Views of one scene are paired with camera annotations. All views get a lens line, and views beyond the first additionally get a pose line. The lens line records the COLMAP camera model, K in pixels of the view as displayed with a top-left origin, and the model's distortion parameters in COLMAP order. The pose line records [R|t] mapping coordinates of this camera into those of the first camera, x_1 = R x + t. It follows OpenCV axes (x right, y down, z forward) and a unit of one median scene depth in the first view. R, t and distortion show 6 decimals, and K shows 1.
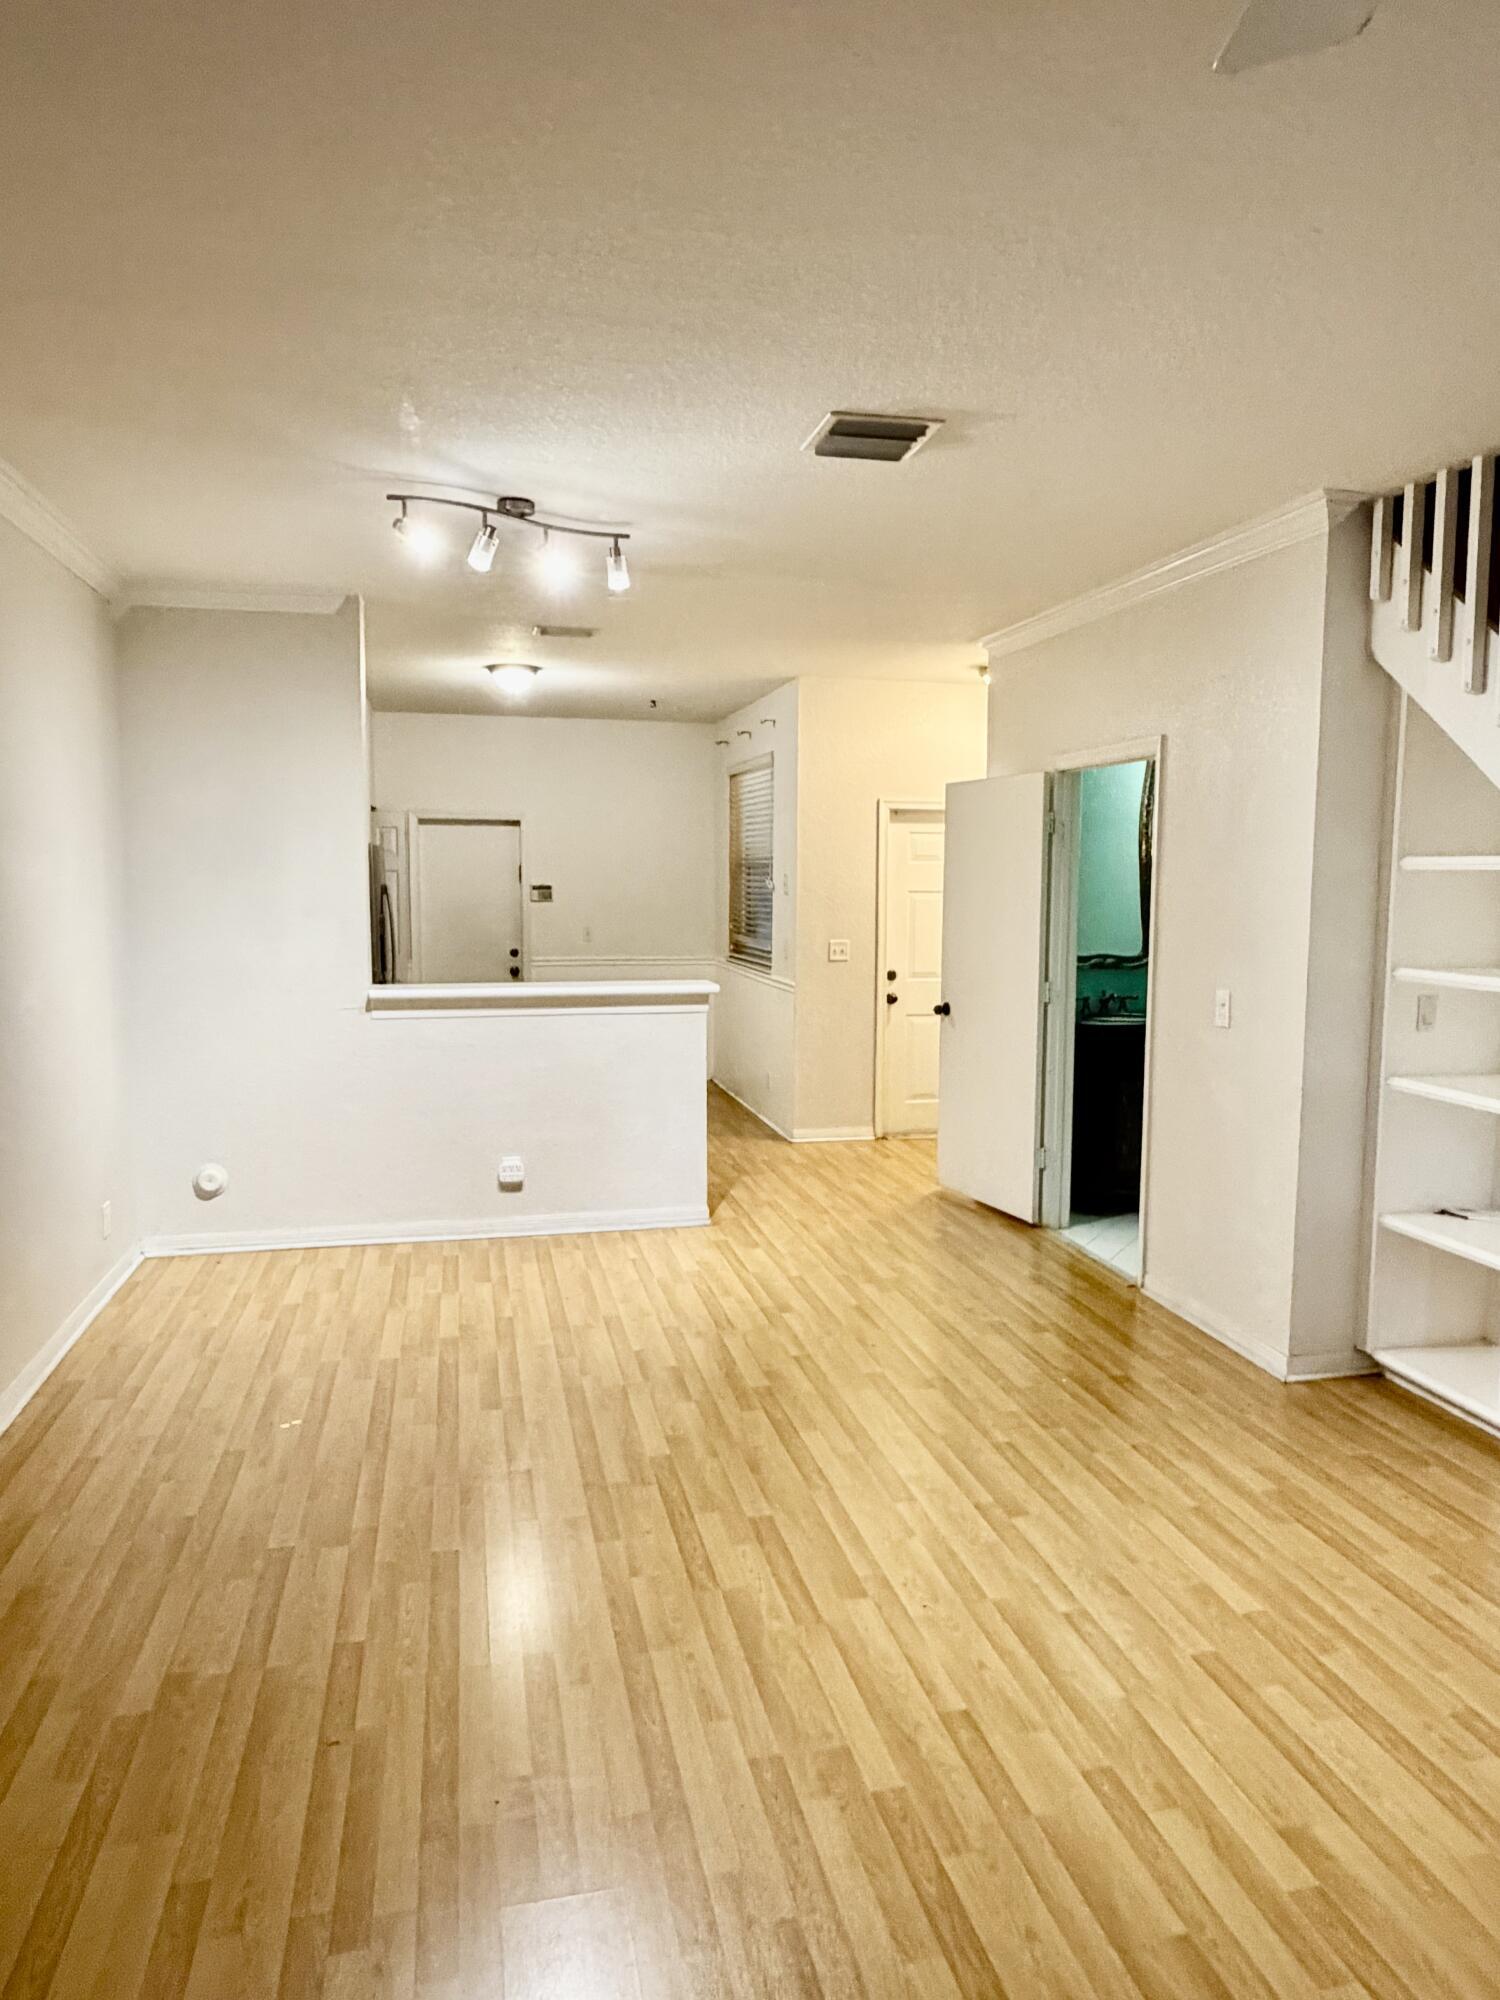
lens RADIAL K [[1276.2, 0, 747.8], [0, 1276.2, 1003.9], [0, 0, 1]] dist [0.000215, 0.001569]
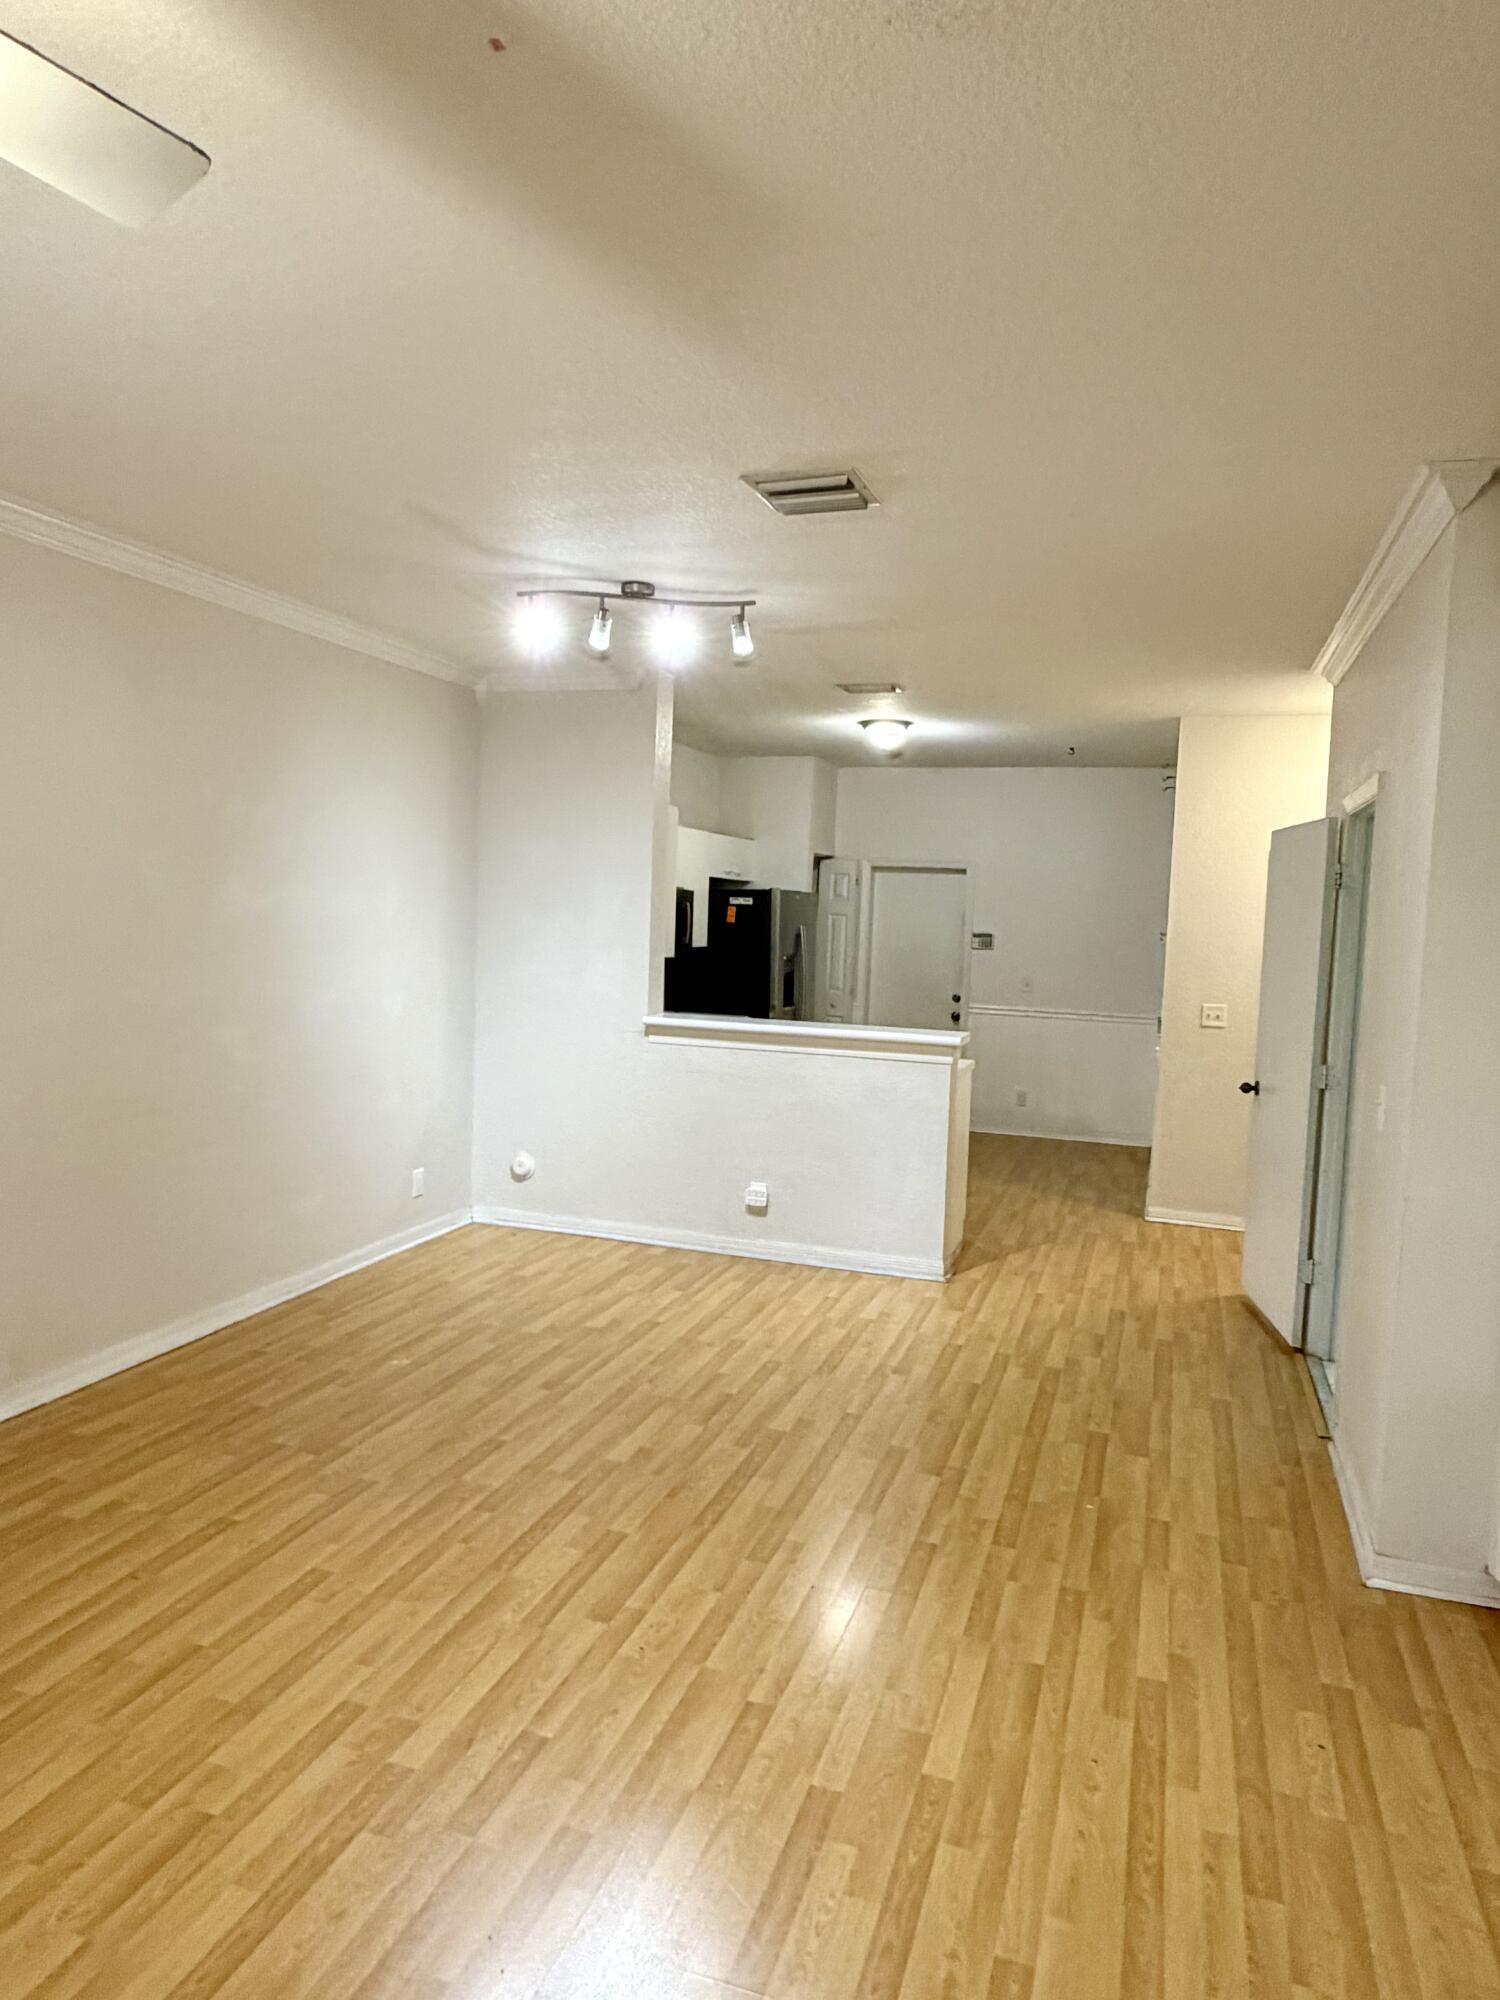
lens RADIAL K [[1276.2, 0, 742.9], [0, 1276.2, 993.6], [0, 0, 1]] dist [0.000215, 0.001569]
pose [[0.851306, 0.060922, -0.521121, 0.377992], [-0.084706, 0.996165, -0.021918, -0.013559], [0.517787, 0.062801, 0.853201, 0.084025]]
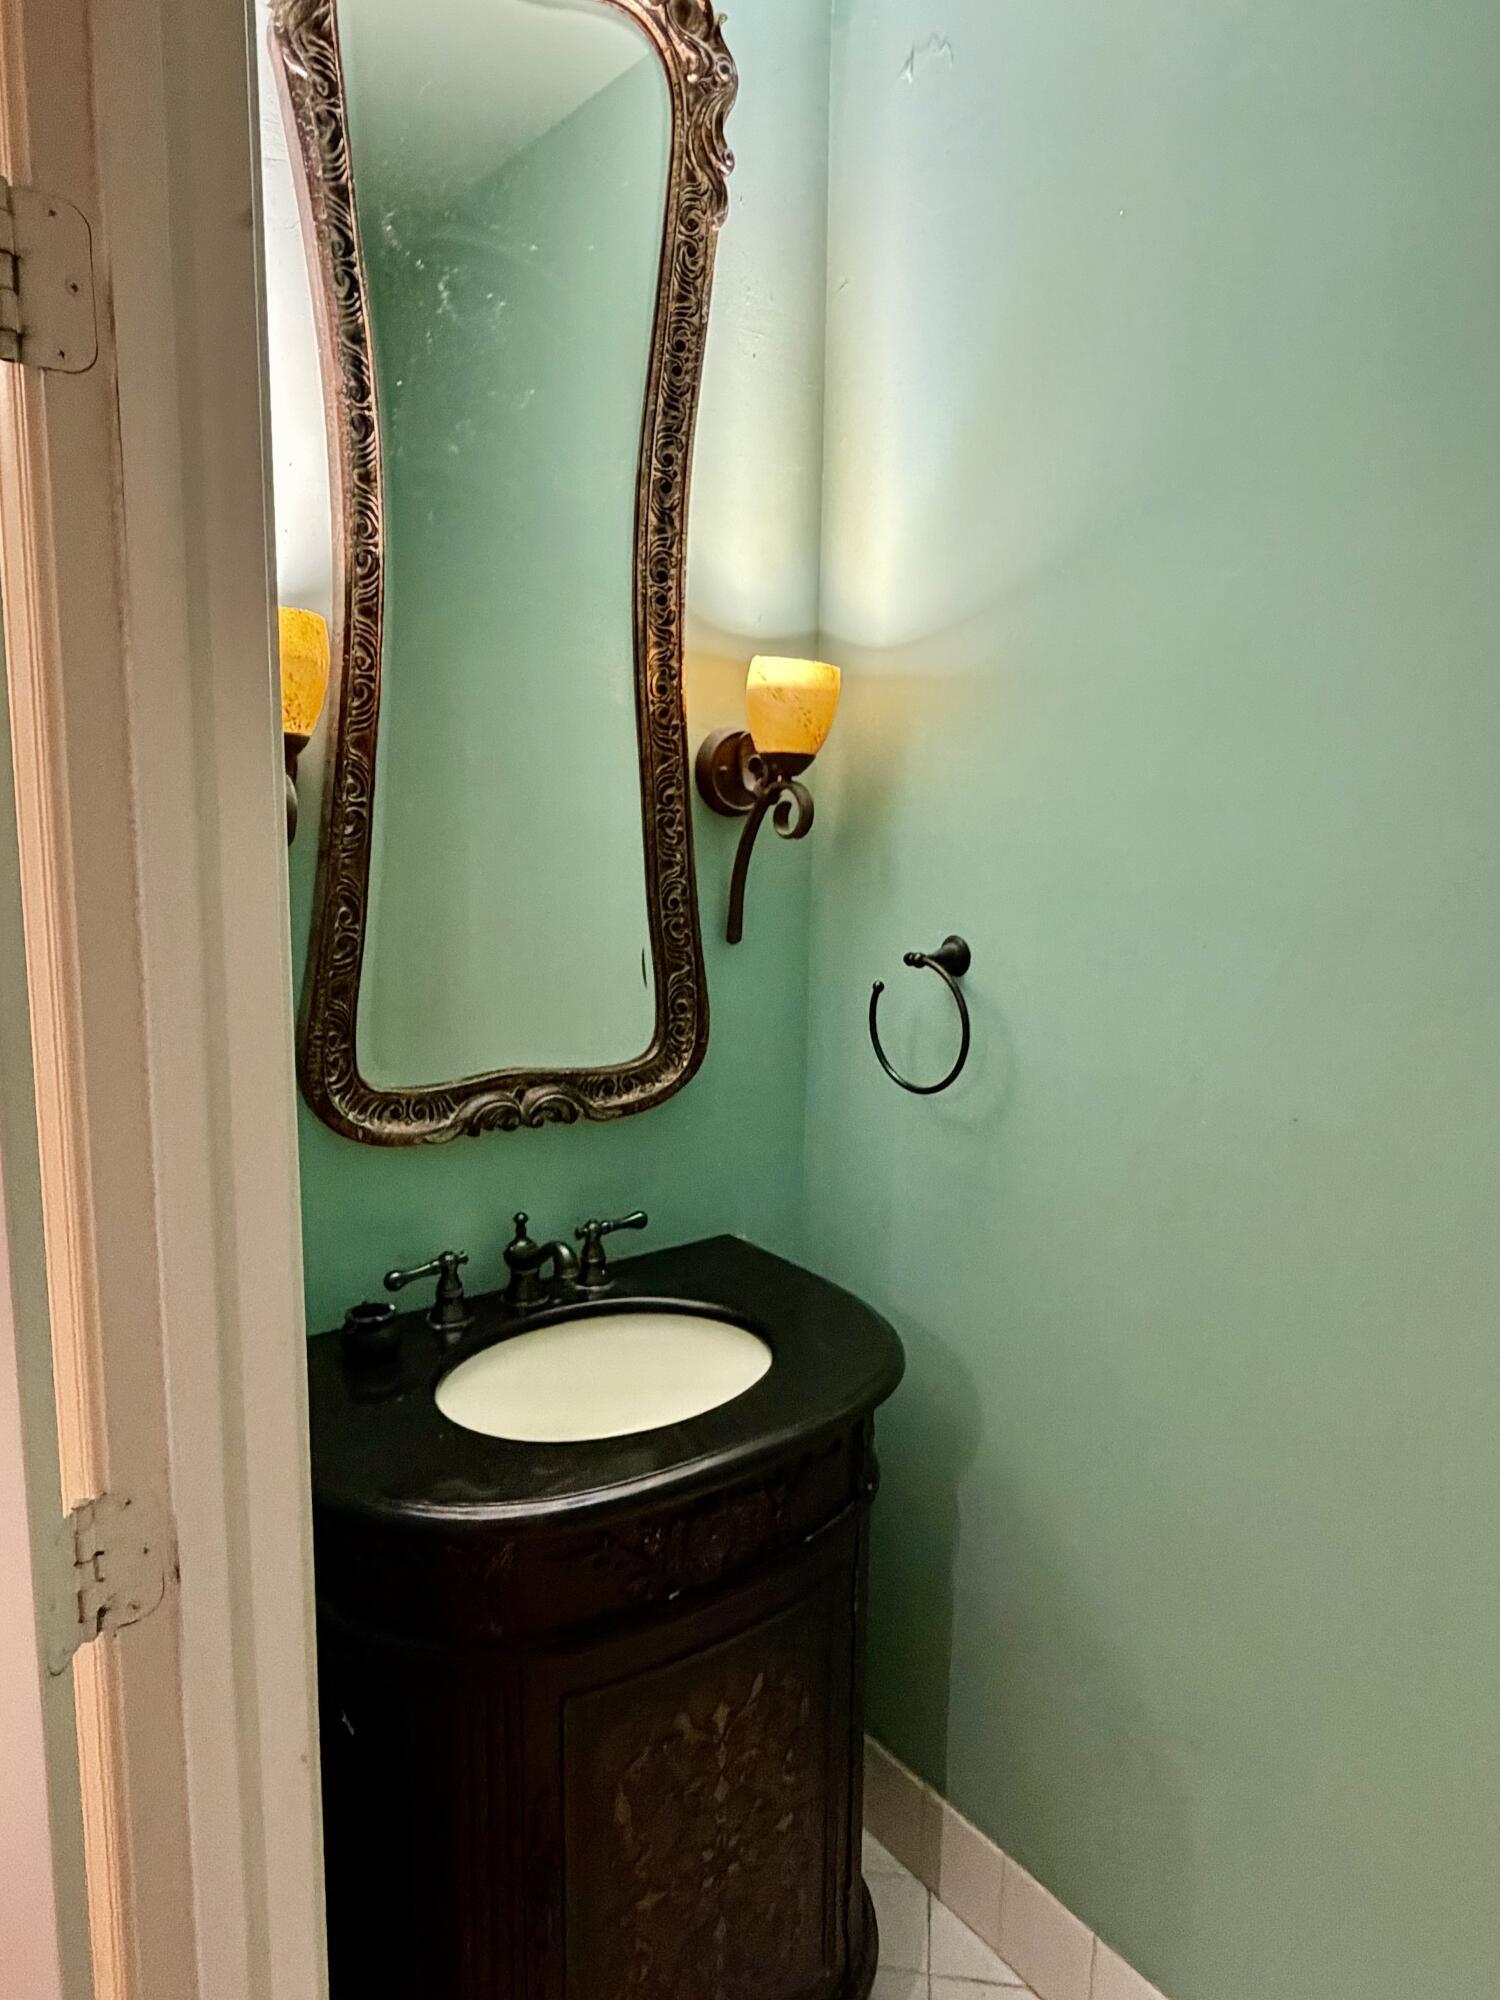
lens RADIAL K [[1276.2, 0, 749.7], [0, 1276.2, 998.2], [0, 0, 1]] dist [0.000215, 0.001569]
pose [[0.916695, -0.044561, 0.397095, 0.241495], [0.029237, 0.998579, 0.044565, -0.068023], [-0.398516, -0.029242, 0.916695, 0.819145]]
